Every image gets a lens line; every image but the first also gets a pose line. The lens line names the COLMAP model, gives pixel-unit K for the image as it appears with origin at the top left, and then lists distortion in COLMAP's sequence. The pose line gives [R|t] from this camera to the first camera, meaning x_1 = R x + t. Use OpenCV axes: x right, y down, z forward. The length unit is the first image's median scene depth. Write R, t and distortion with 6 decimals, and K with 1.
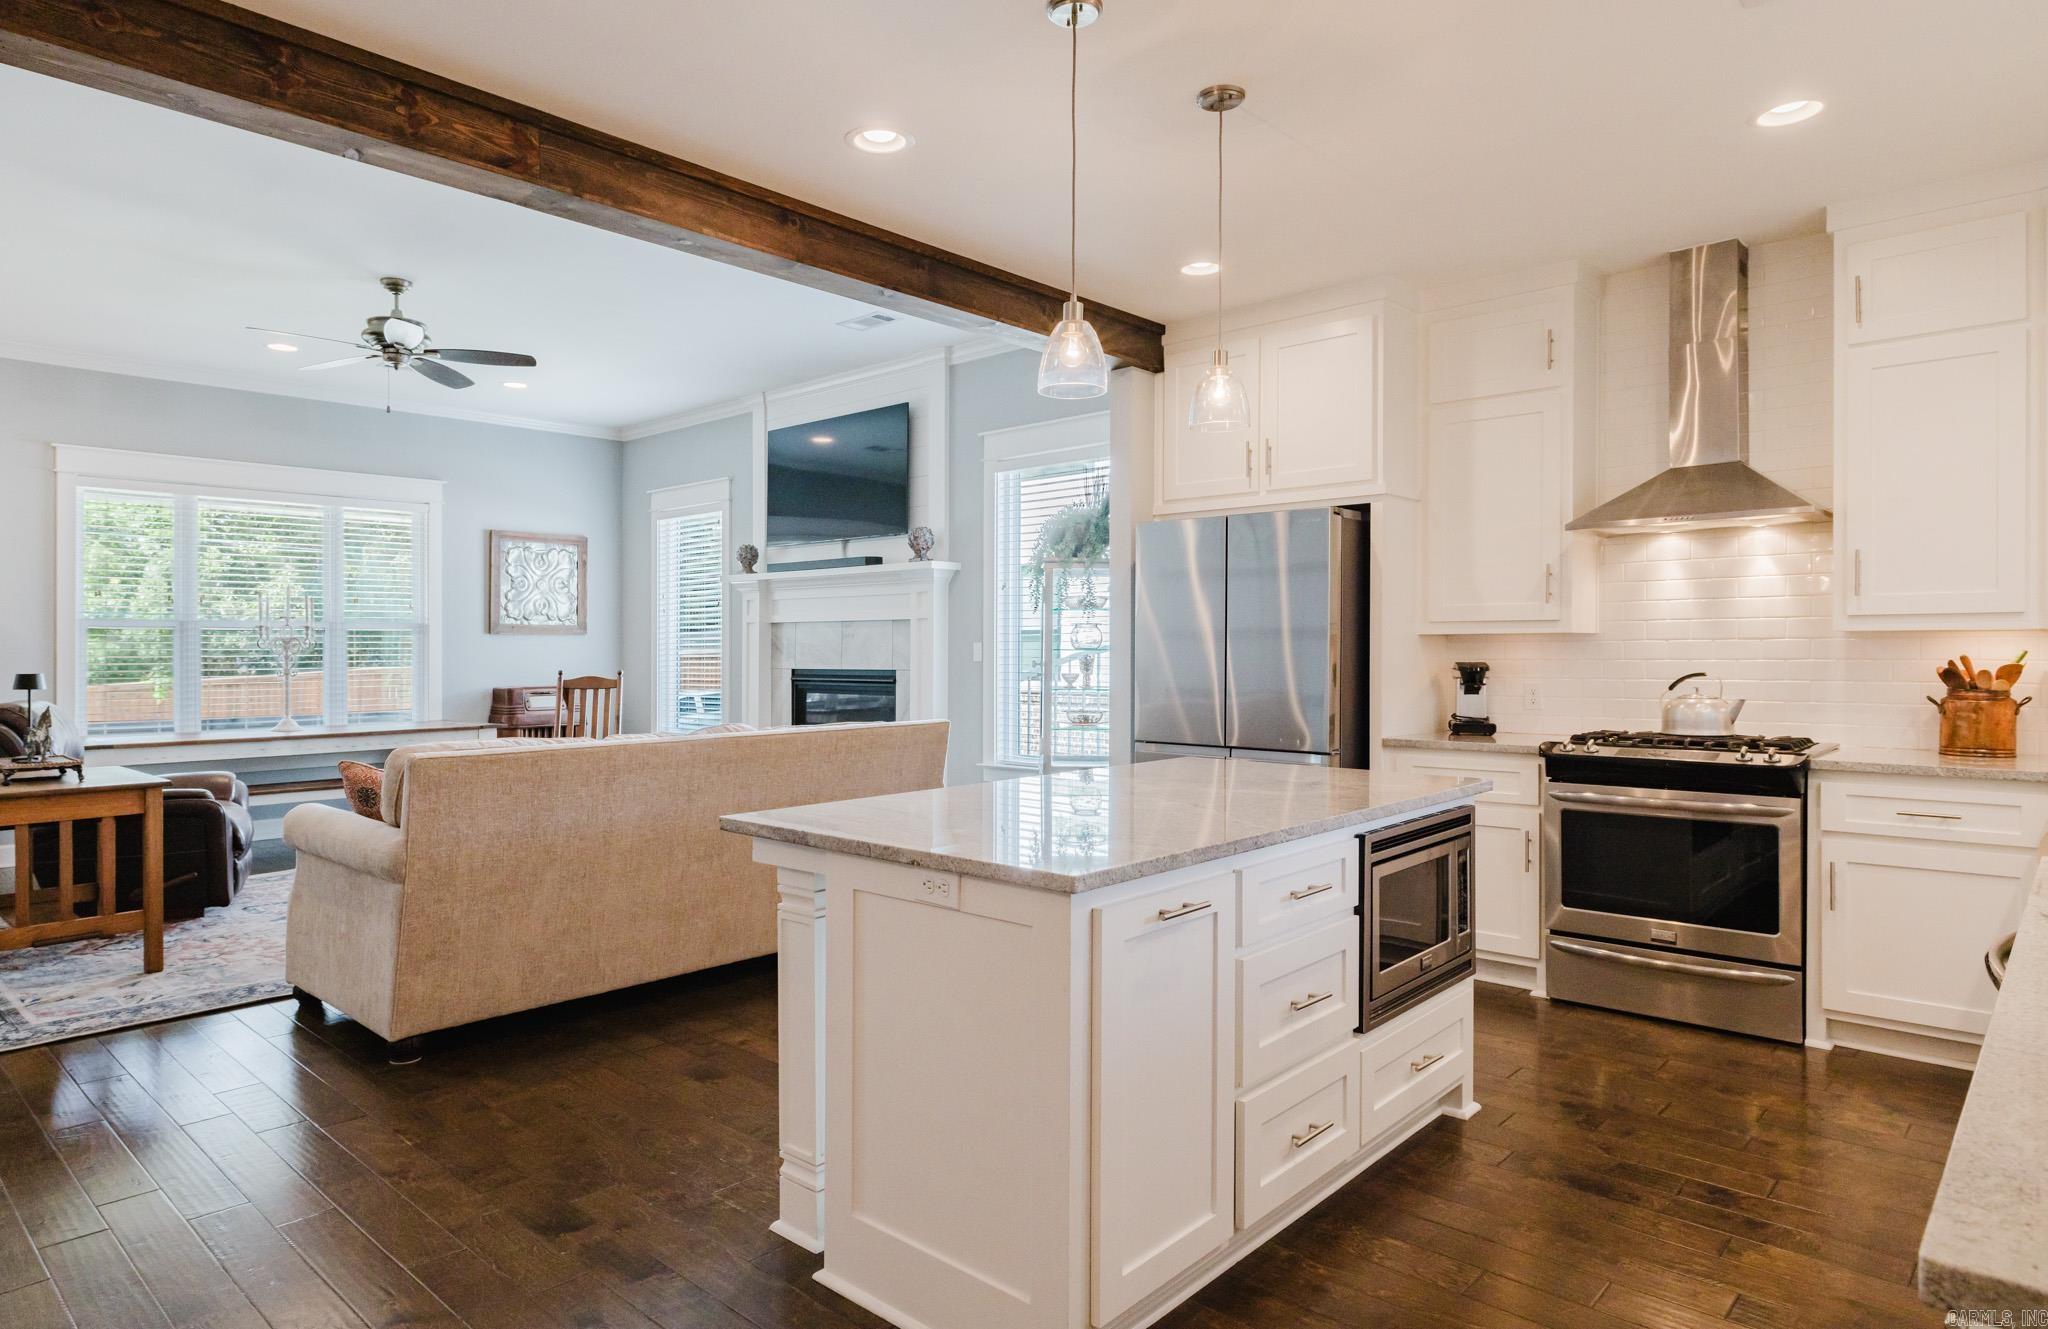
lens RADIAL K [[1197.2, 0, 980.0], [0, 1197.2, 639.1], [0, 0, 1]] dist [-0.006217, 0.002586]
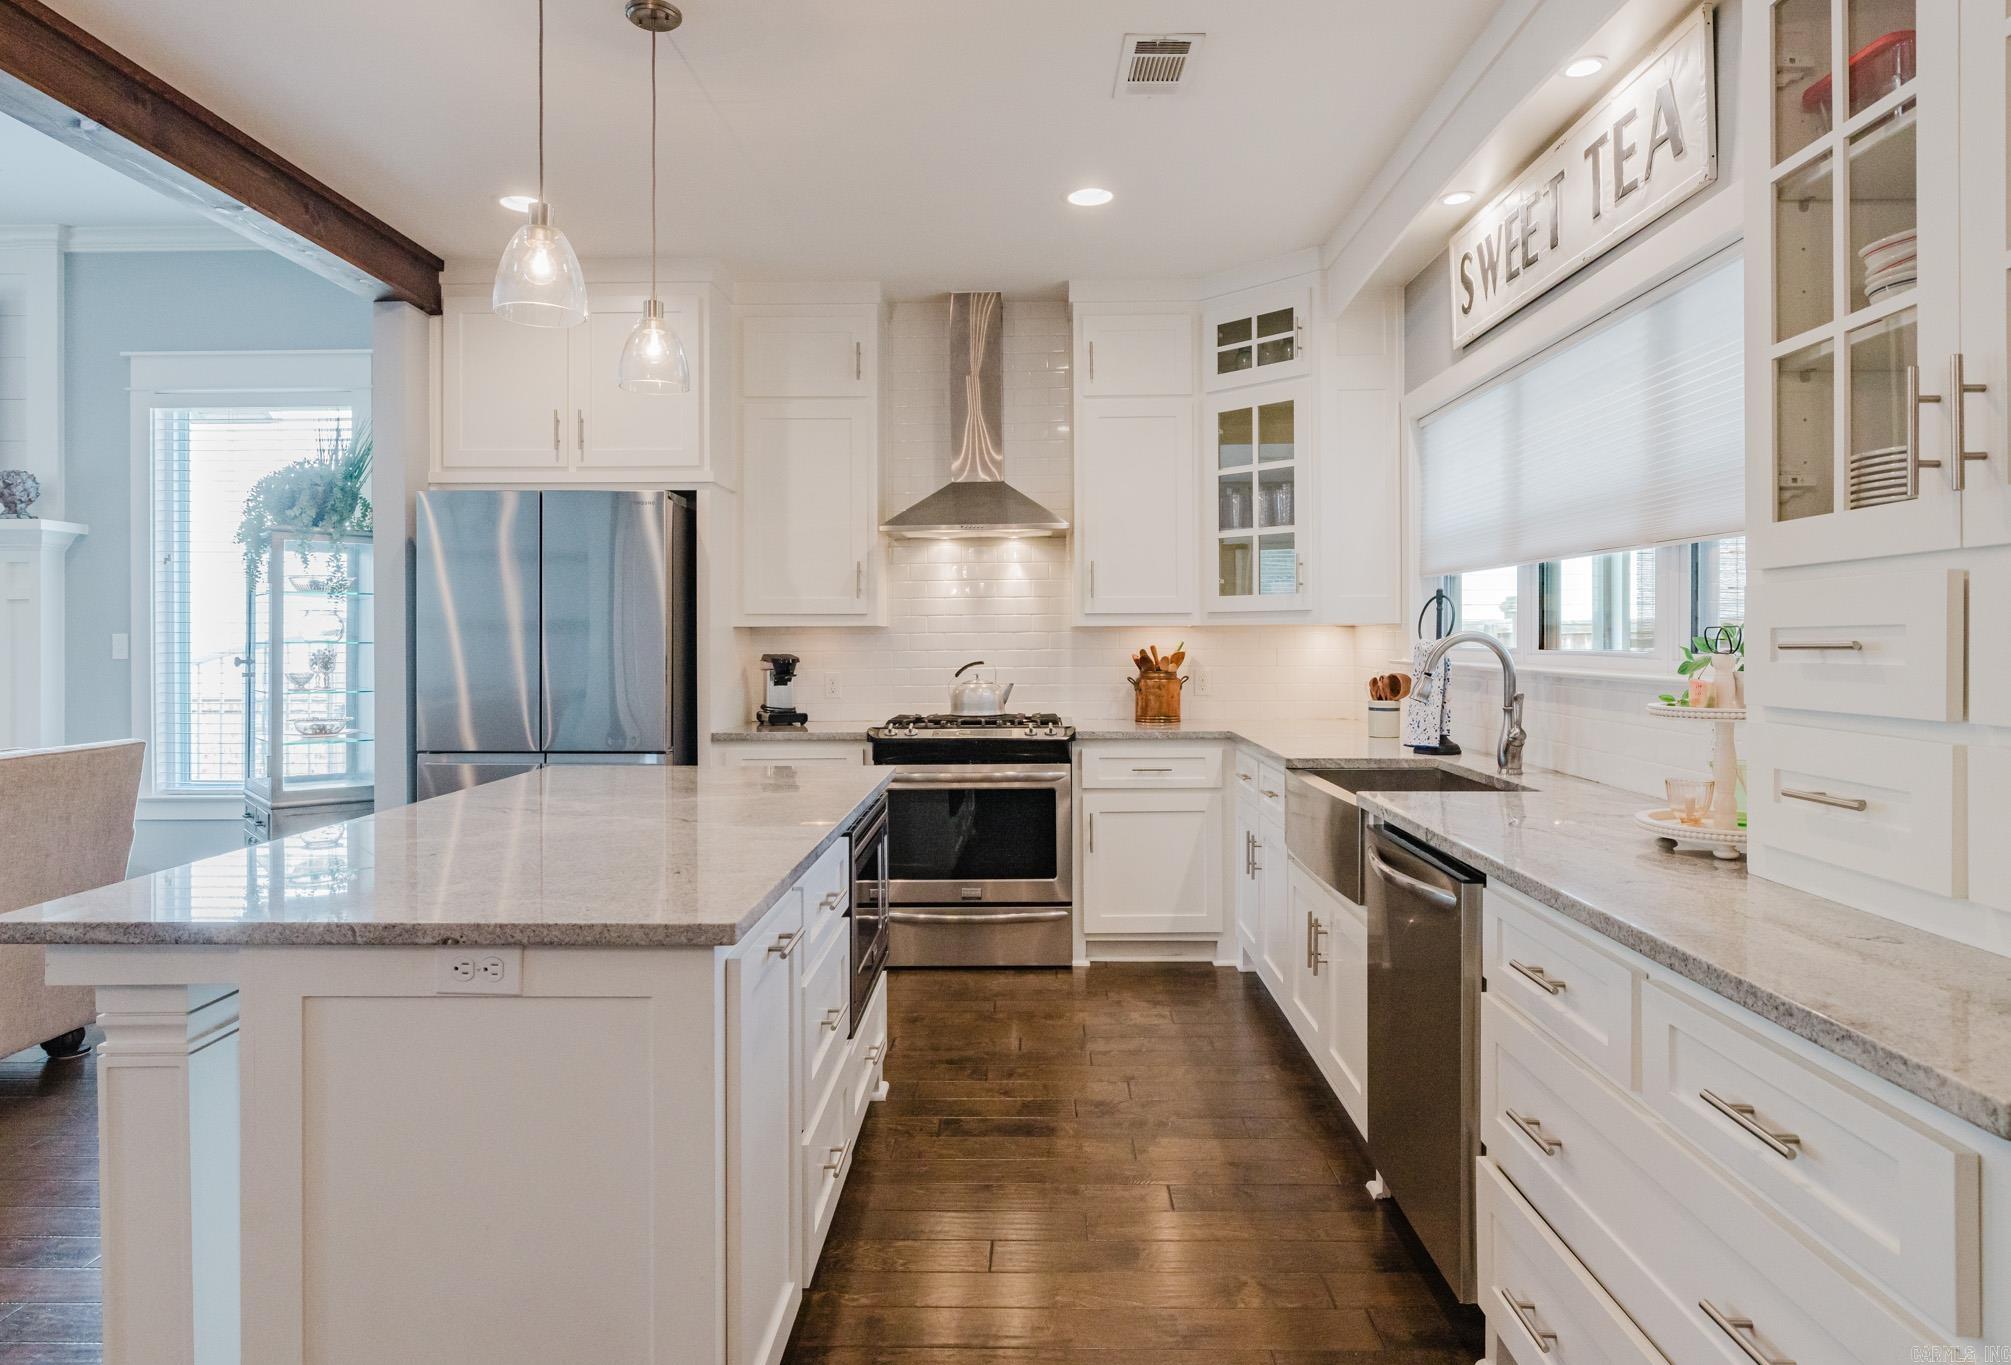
lens RADIAL K [[1180.4, 0, 1023.4], [0, 1180.4, 636.4], [0, 0, 1]] dist [-0.000897, -0.001477]
pose [[0.731937, 0.002136, 0.681369, -0.136345], [-0.004037, 0.999991, 0.001202, 0.002265], [-0.681361, -0.003630, 0.731939, 0.125574]]
